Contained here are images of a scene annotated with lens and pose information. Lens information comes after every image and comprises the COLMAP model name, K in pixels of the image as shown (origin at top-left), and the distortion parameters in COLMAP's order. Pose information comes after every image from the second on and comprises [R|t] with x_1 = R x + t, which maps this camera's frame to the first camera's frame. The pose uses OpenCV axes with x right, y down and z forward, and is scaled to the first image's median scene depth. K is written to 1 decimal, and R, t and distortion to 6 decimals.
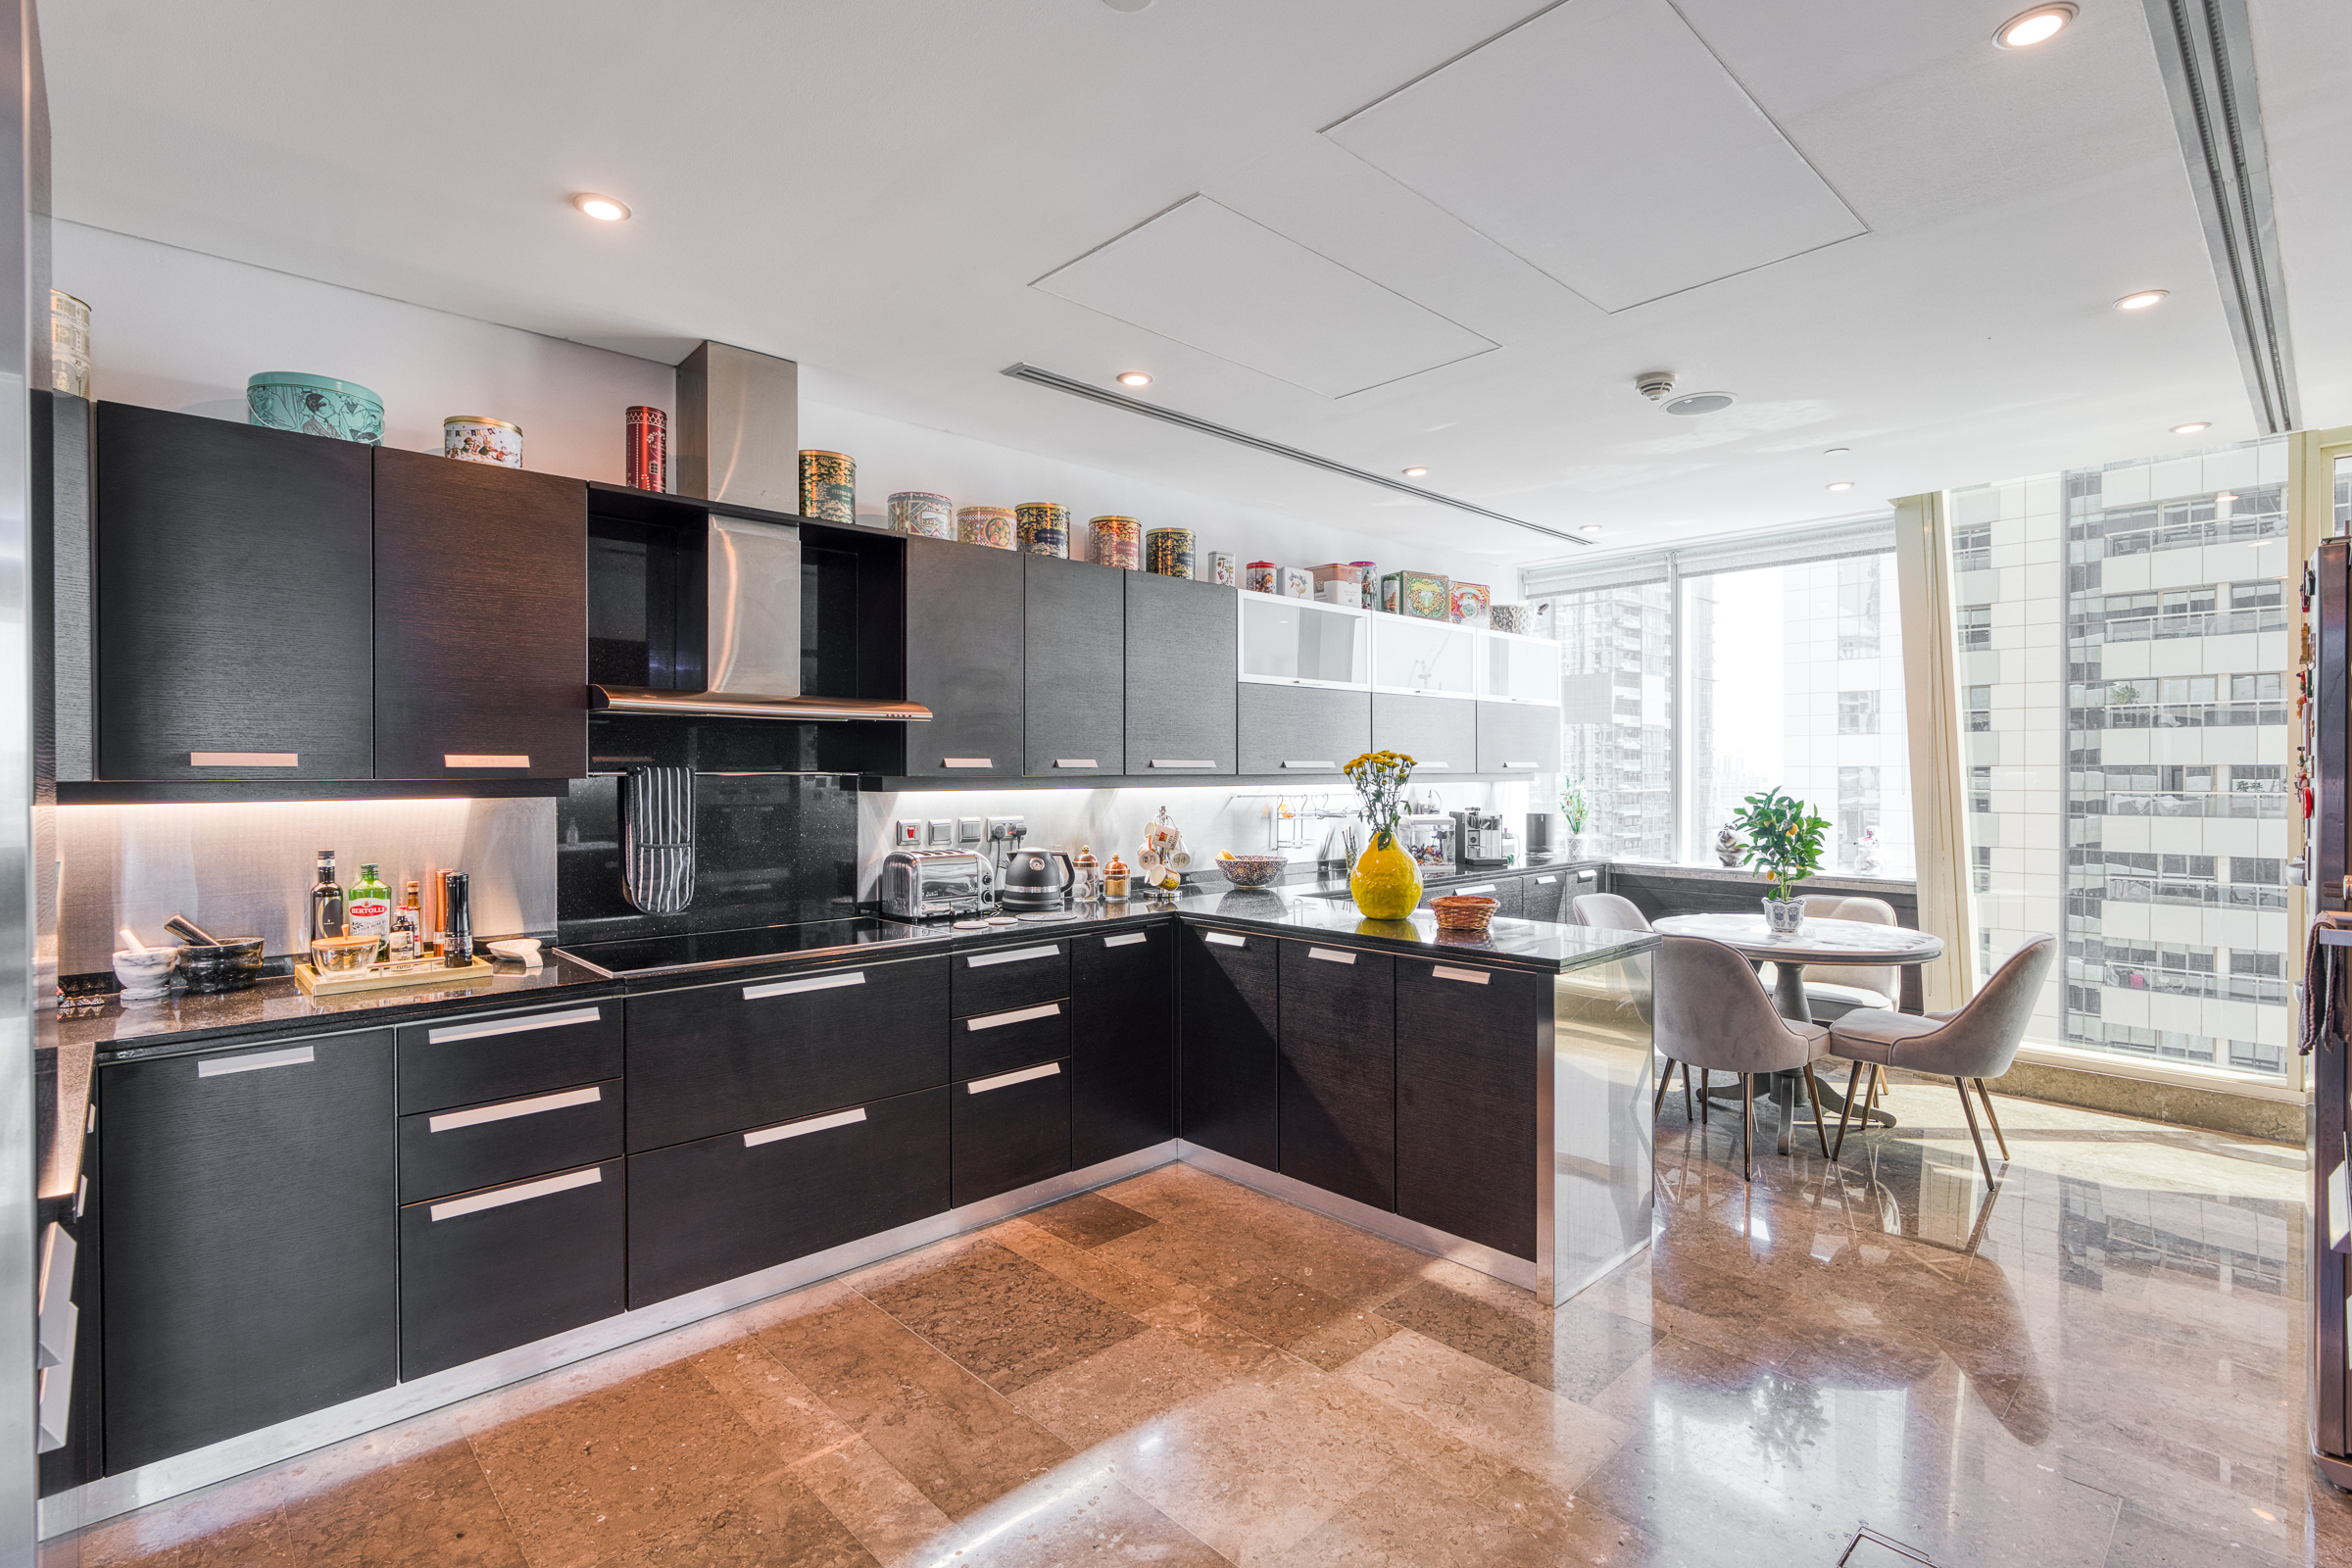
lens RADIAL K [[1105.5, 0, 1169.4], [0, 1105.5, 777.3], [0, 0, 1]] dist [0.000444, 0.000129]
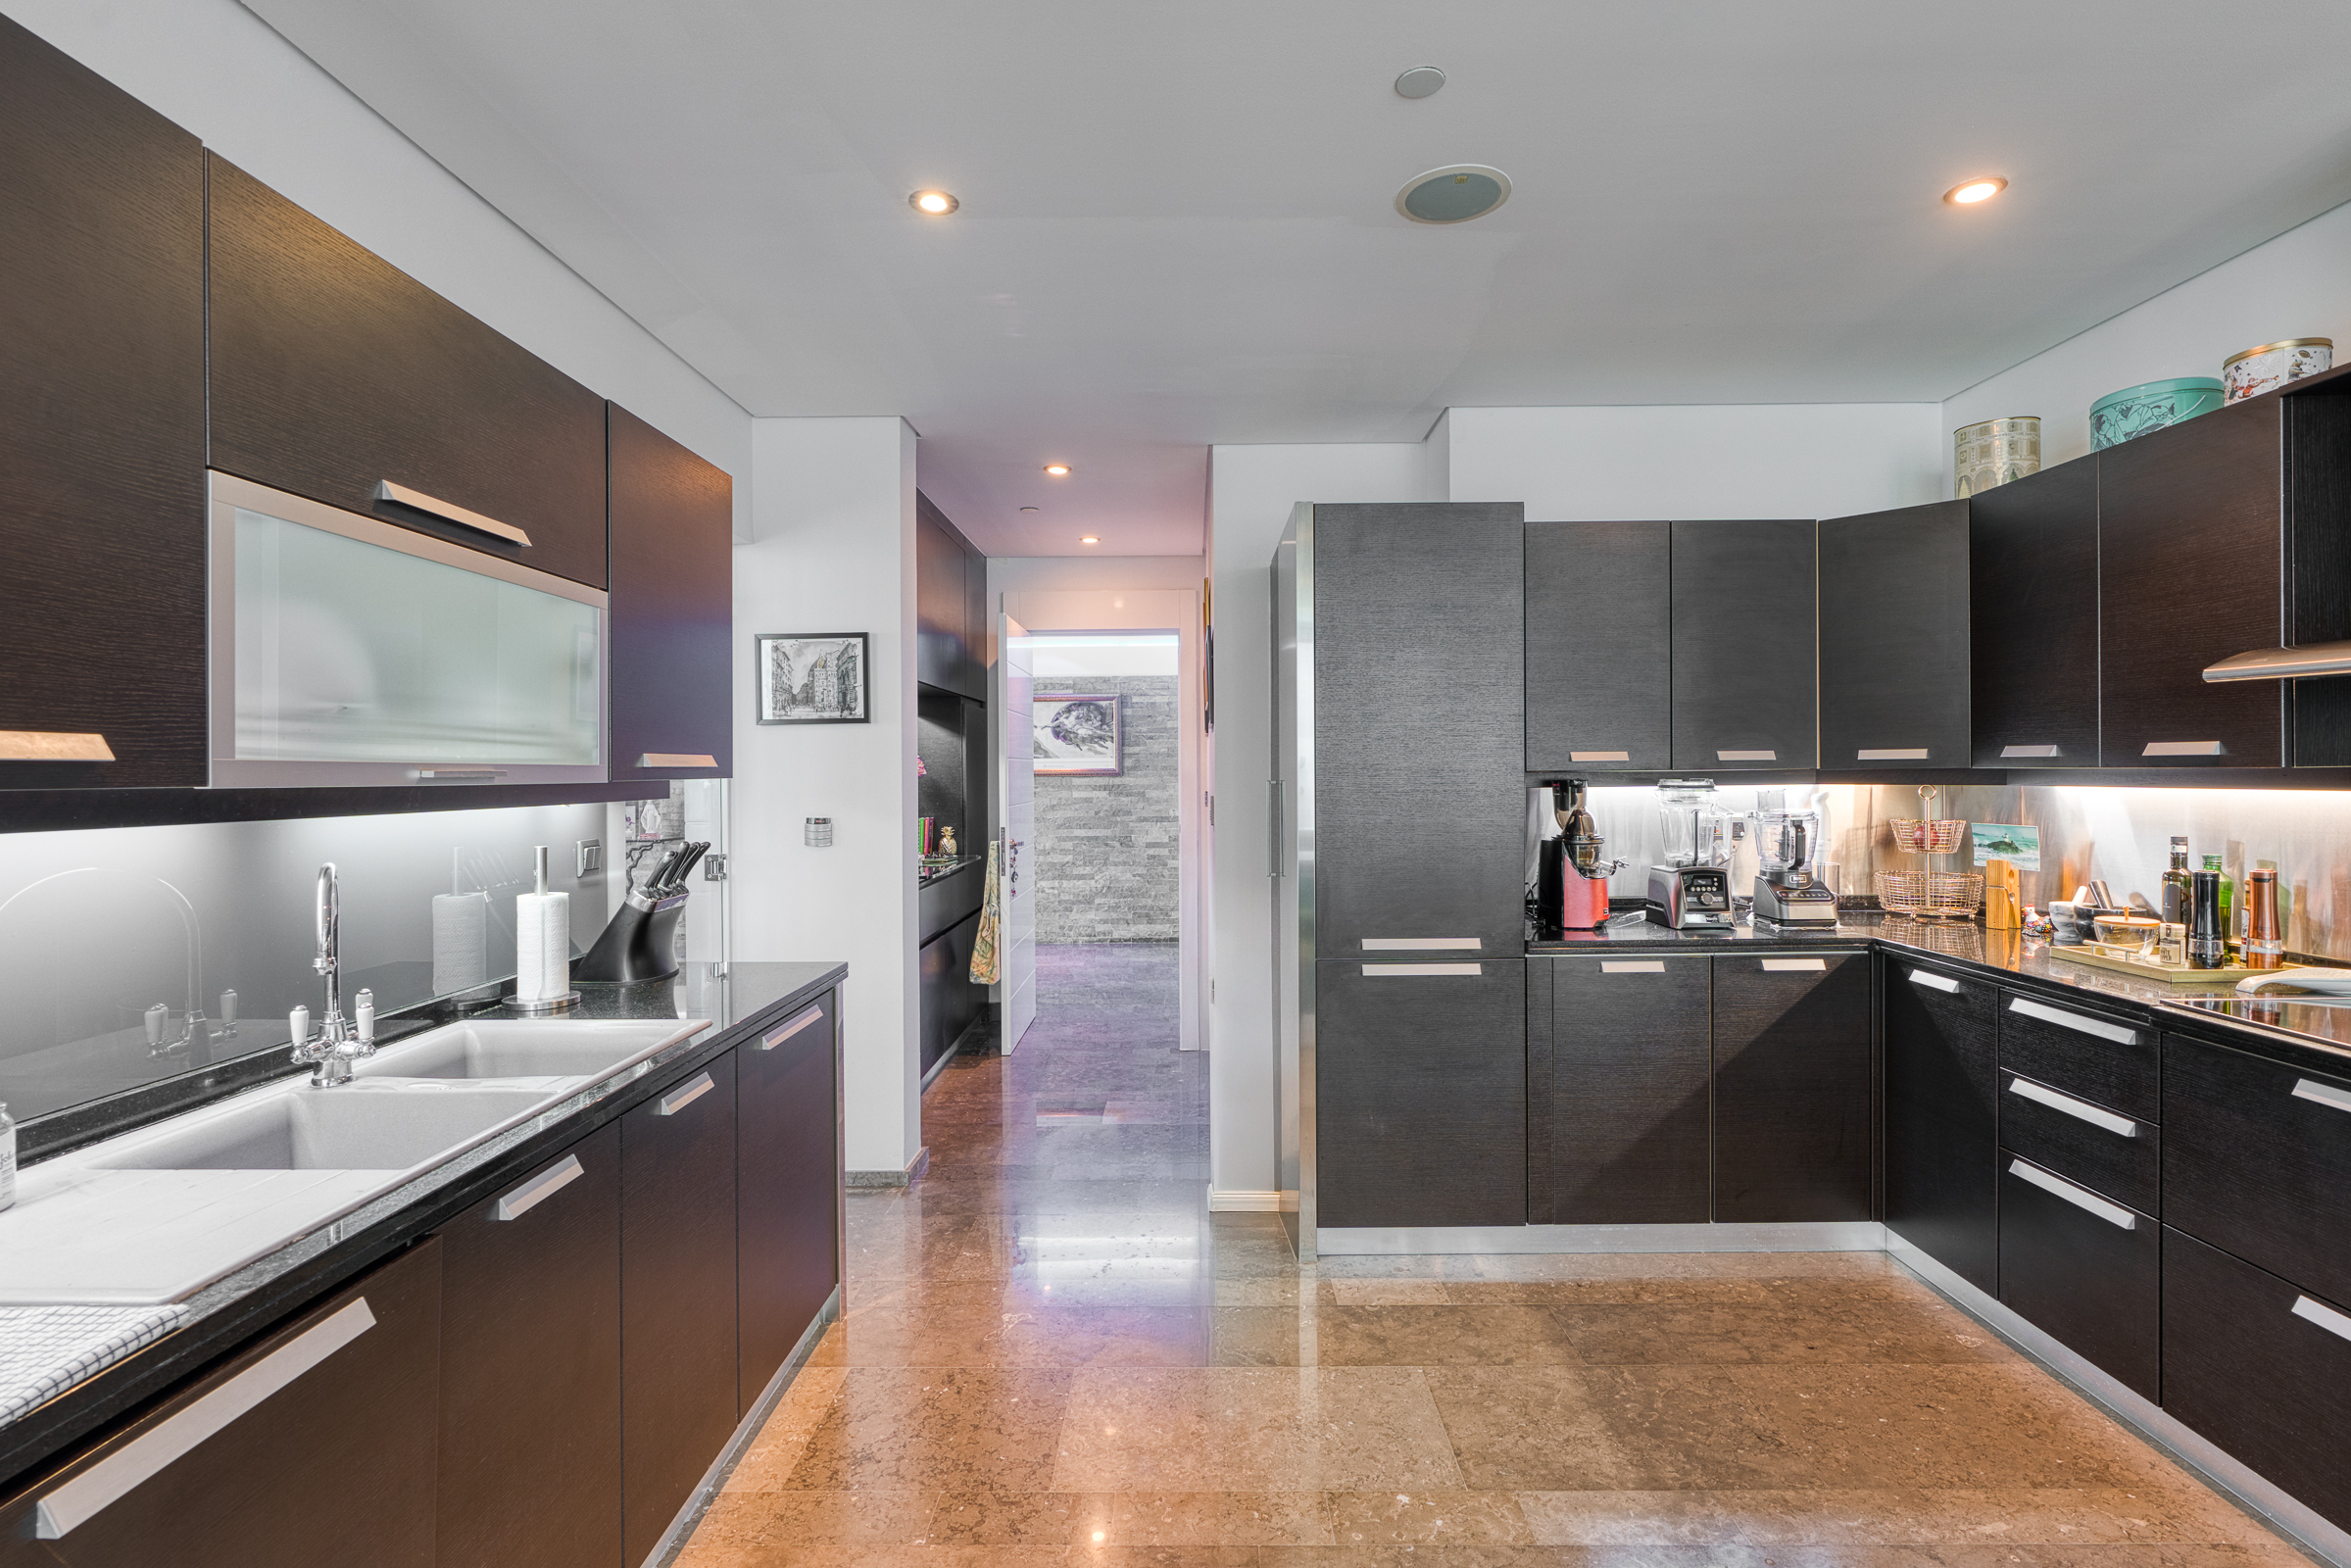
lens RADIAL K [[1105.0, 0, 1174.8], [0, 1105.0, 772.9], [0, 0, 1]] dist [0.000444, 0.000129]
pose [[-0.696006, 0.011118, -0.717949, 0.672735], [0.006234, 0.999936, 0.009441, -0.008913], [0.718008, 0.002096, -0.696031, 1.132558]]
